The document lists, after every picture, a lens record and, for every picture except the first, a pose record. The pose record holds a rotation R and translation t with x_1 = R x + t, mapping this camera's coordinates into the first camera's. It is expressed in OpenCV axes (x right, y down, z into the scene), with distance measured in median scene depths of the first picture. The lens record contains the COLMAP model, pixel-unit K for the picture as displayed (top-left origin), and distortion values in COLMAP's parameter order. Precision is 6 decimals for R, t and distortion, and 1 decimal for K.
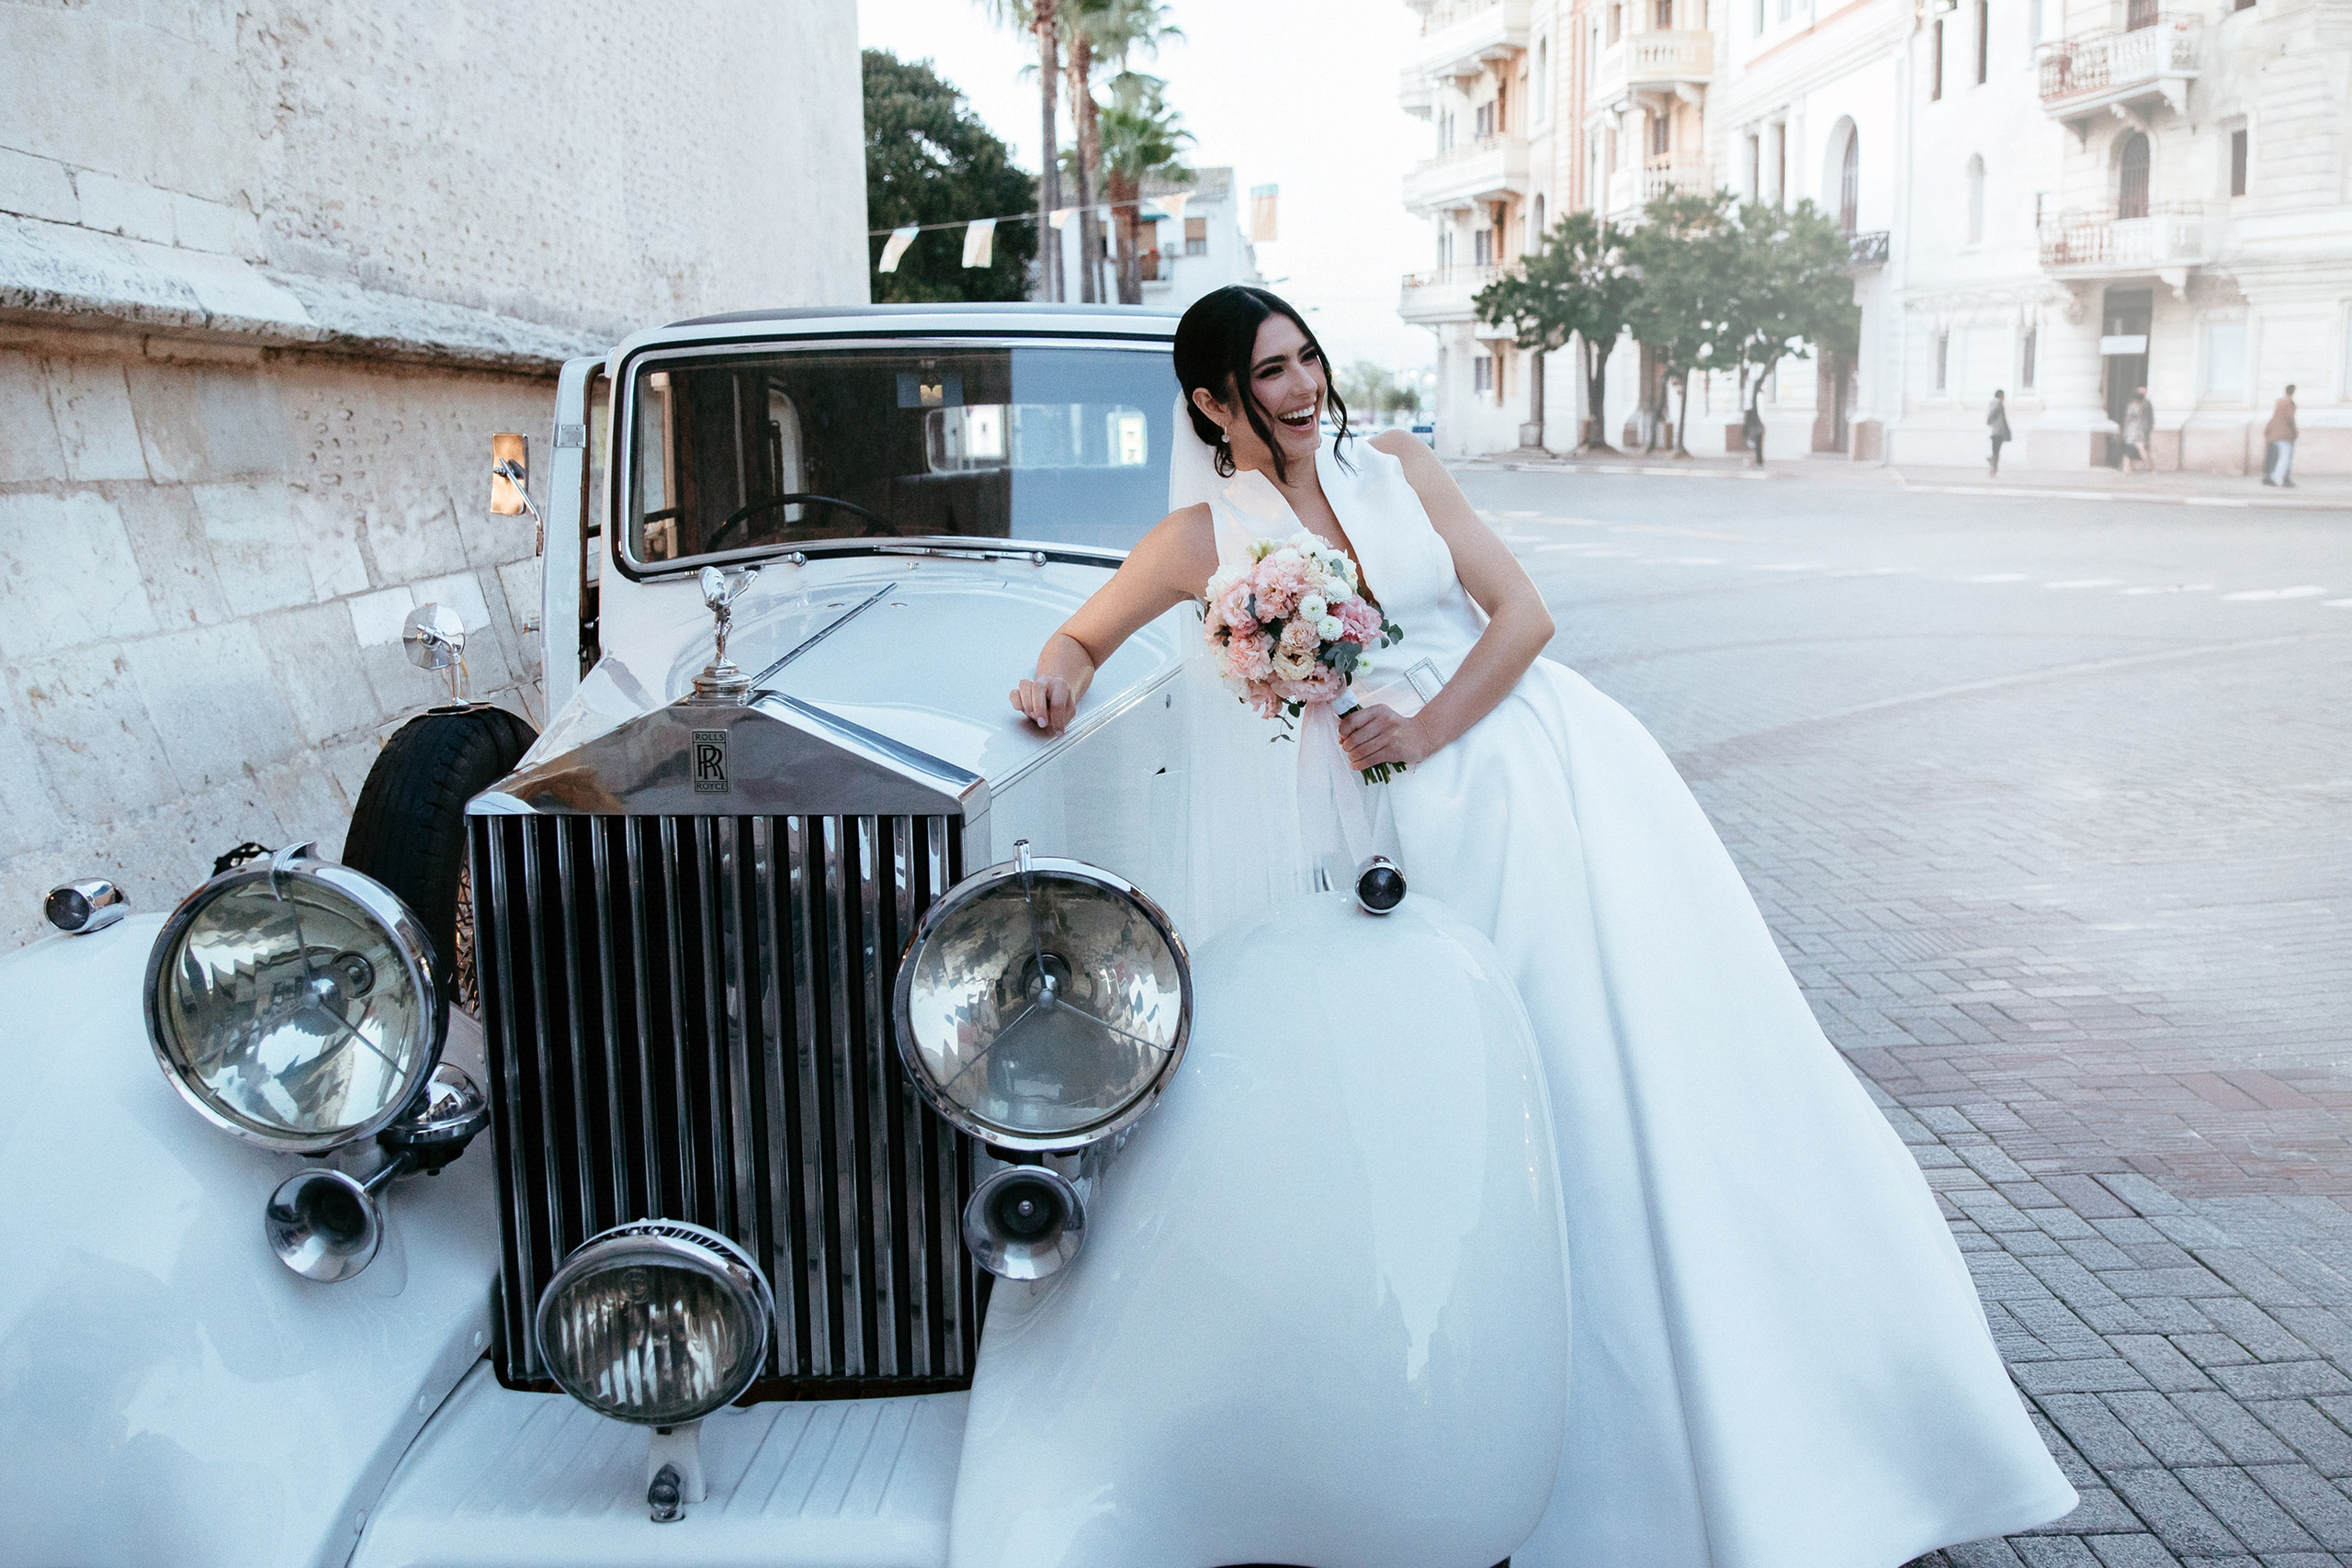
lens RADIAL K [[2088.4, 0, 1197.9], [0, 2088.4, 774.5], [0, 0, 1]] dist [-0.013182, 0.038277]
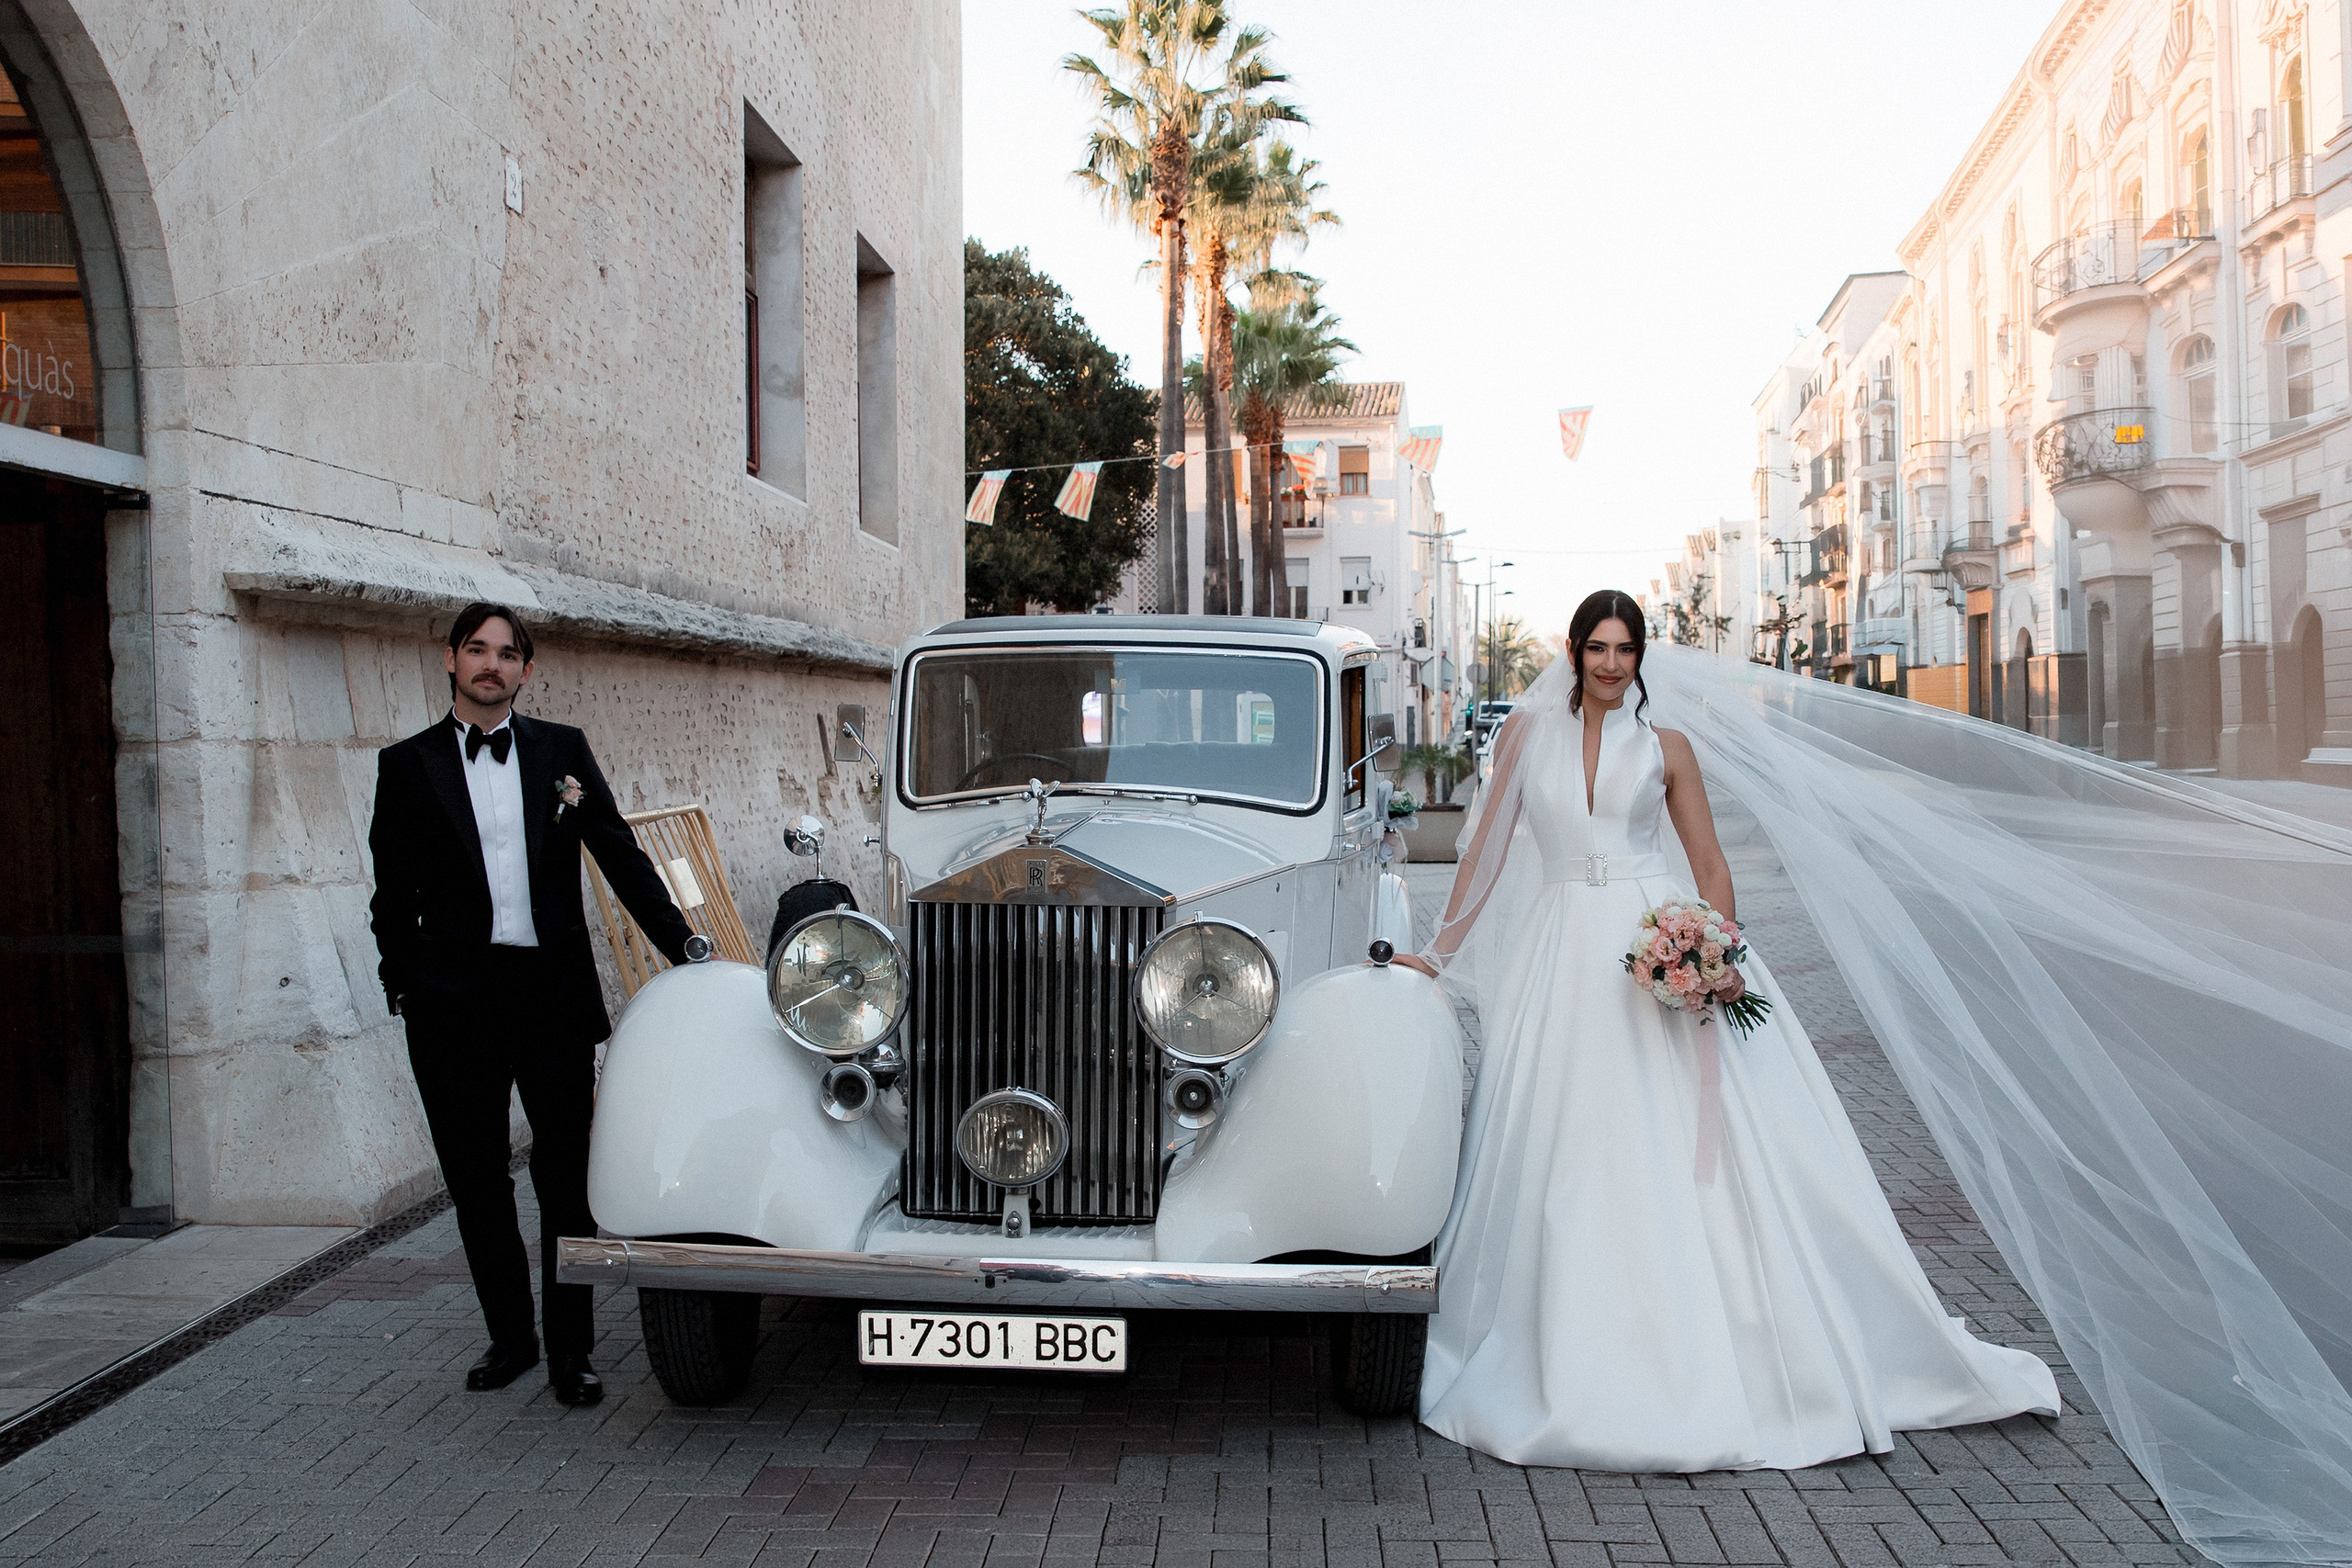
lens RADIAL K [[2887.5, 0, 1174.2], [0, 2887.5, 786.5], [0, 0, 1]] dist [-0.007313, 0.000000]
pose [[0.997811, 0.020201, -0.062975, 0.015098], [-0.028731, 0.990066, -0.137633, 0.067210], [0.059569, 0.139141, 0.988479, -0.402683]]
